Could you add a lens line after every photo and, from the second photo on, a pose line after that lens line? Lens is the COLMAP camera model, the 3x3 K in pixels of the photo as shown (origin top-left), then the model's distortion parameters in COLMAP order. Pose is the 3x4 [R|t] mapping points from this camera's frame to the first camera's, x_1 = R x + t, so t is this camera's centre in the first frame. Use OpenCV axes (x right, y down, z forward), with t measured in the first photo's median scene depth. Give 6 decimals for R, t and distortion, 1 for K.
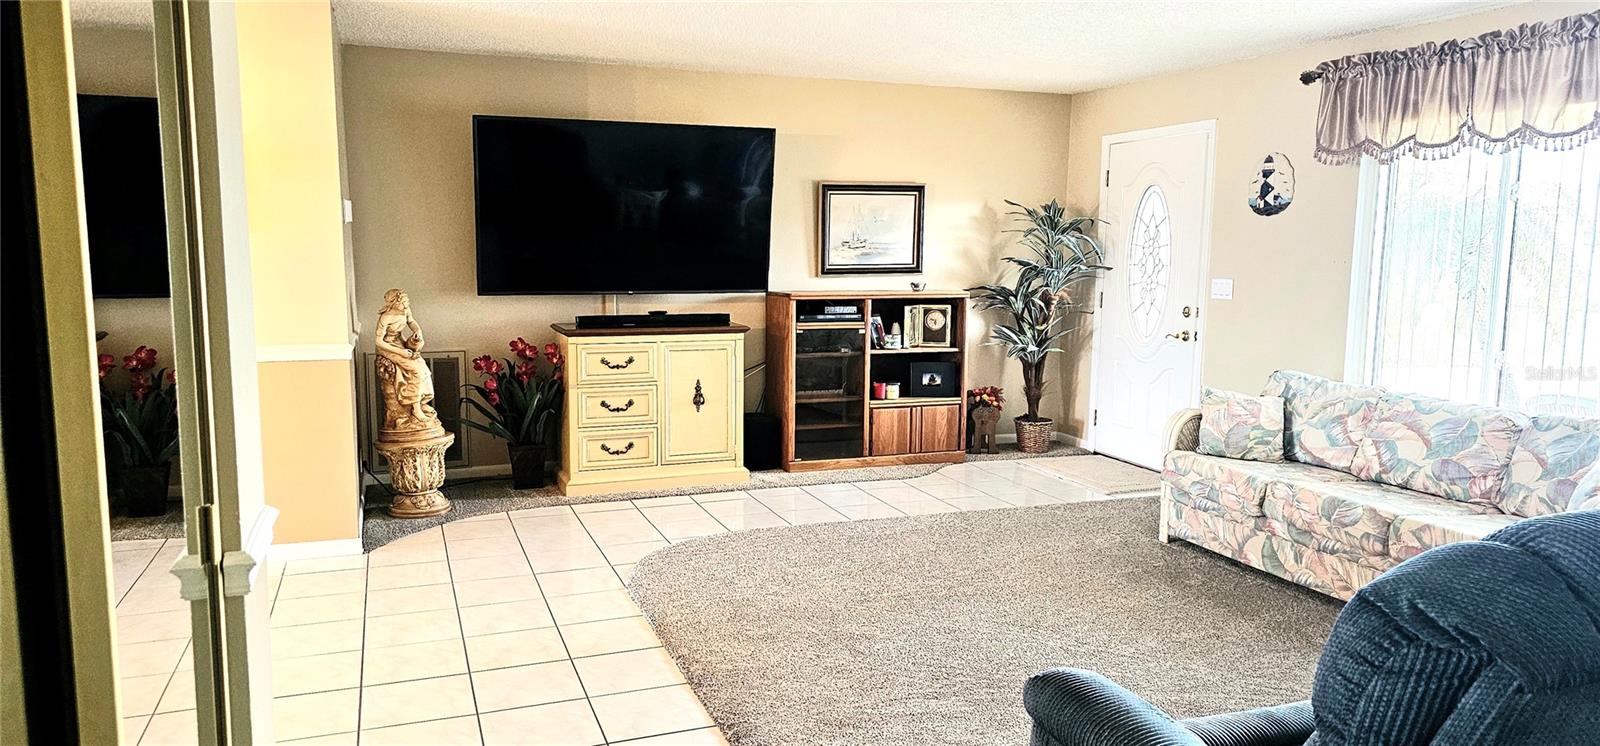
lens RADIAL K [[1079.6, 0, 750.3], [0, 1079.6, 368.5], [0, 0, 1]] dist [0.065050, -0.062997]
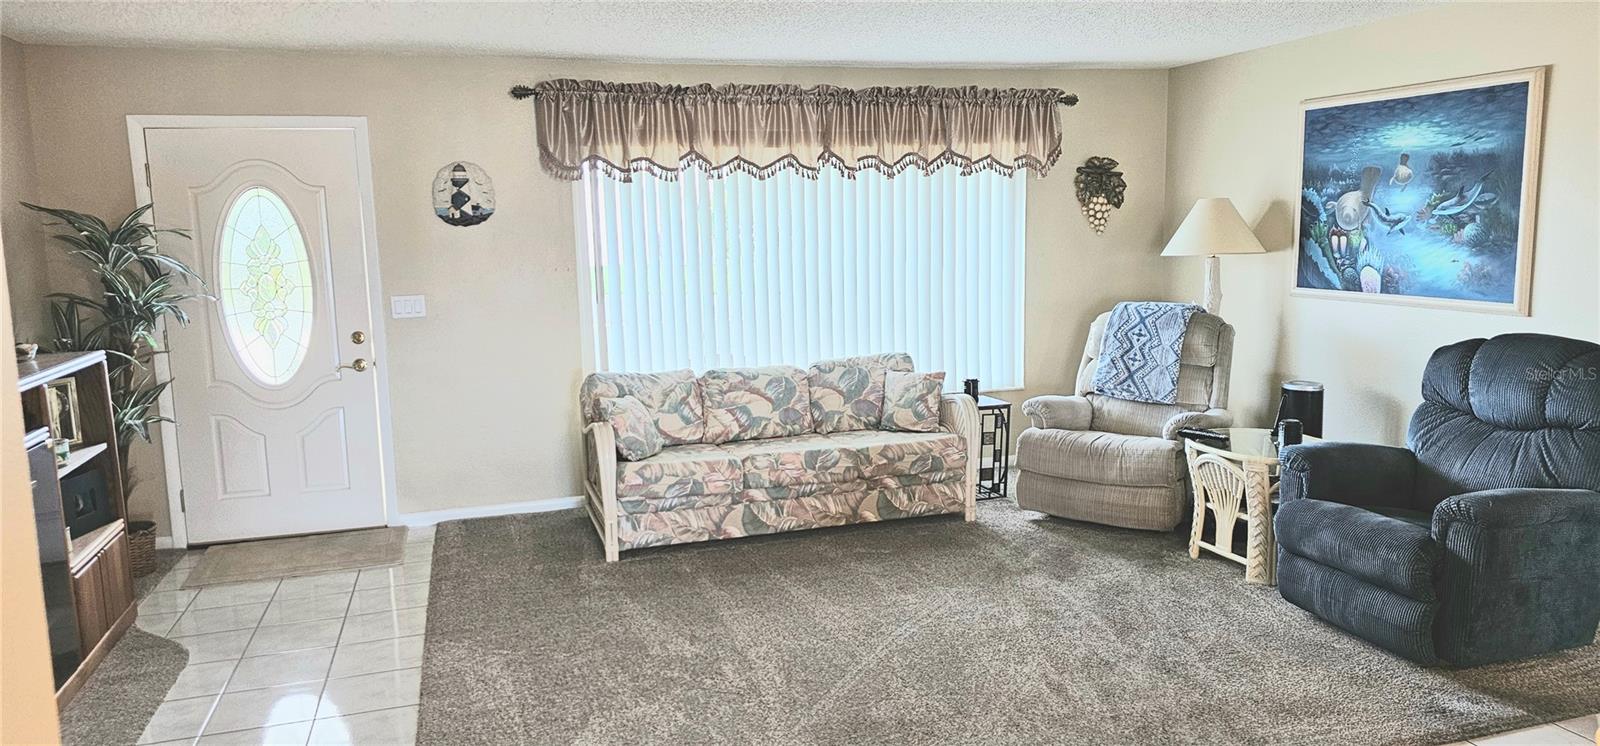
lens RADIAL K [[1079.6, 0, 800.0], [0, 1079.6, 365.7], [0, 0, 1]] dist [0.065050, -0.062997]
pose [[0.015328, -0.142922, 0.989615, -0.589160], [0.140749, 0.980185, 0.139380, -0.132340], [-0.989927, 0.137151, 0.035141, 0.820884]]
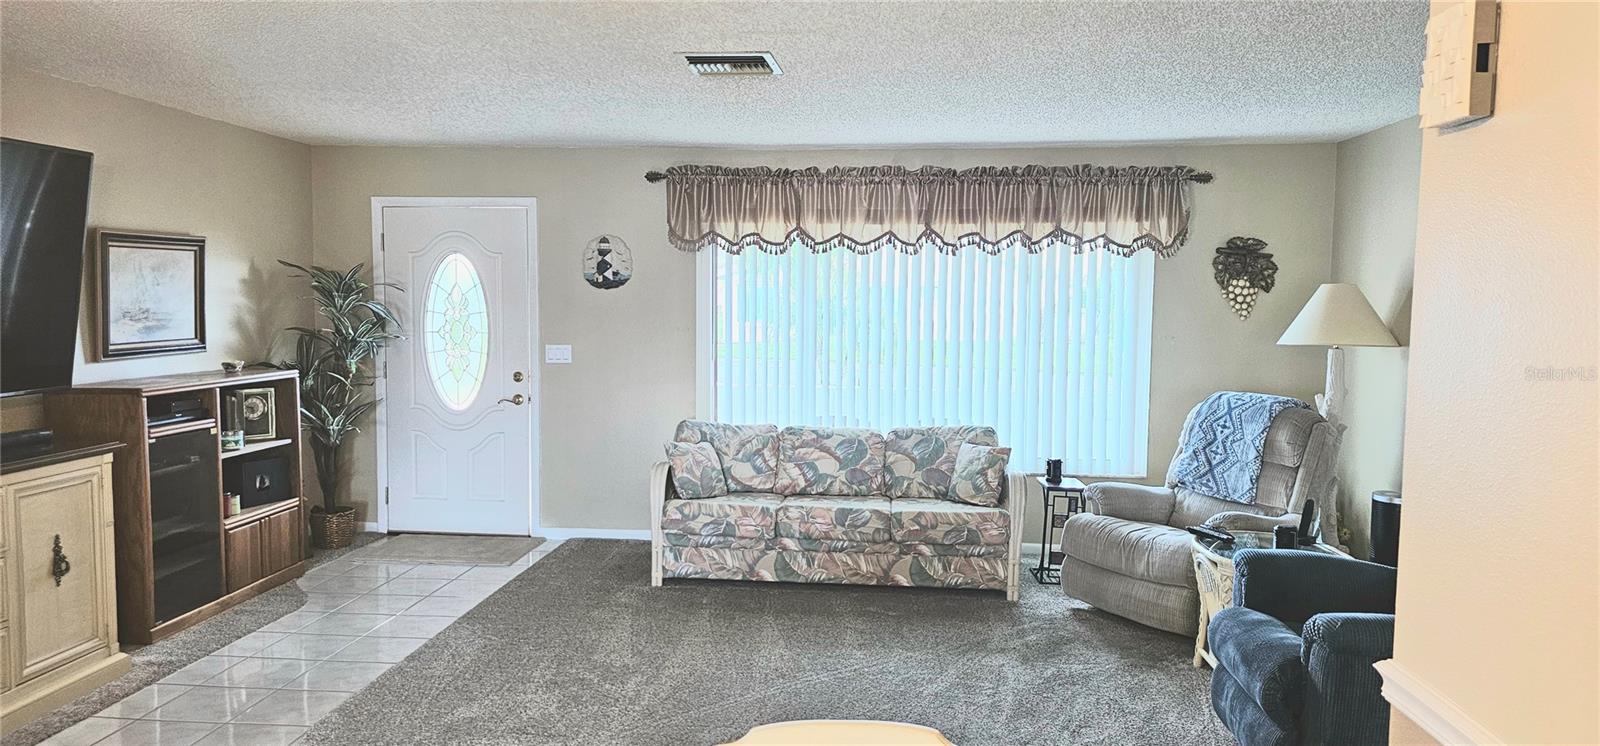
lens RADIAL K [[1079.6, 0, 799.9], [0, 1079.6, 370.1], [0, 0, 1]] dist [0.065050, -0.062997]
pose [[0.400969, -0.063208, 0.913908, -0.582607], [0.099436, 0.994726, 0.025171, -0.075490], [-0.910679, 0.080783, 0.405139, 0.430905]]
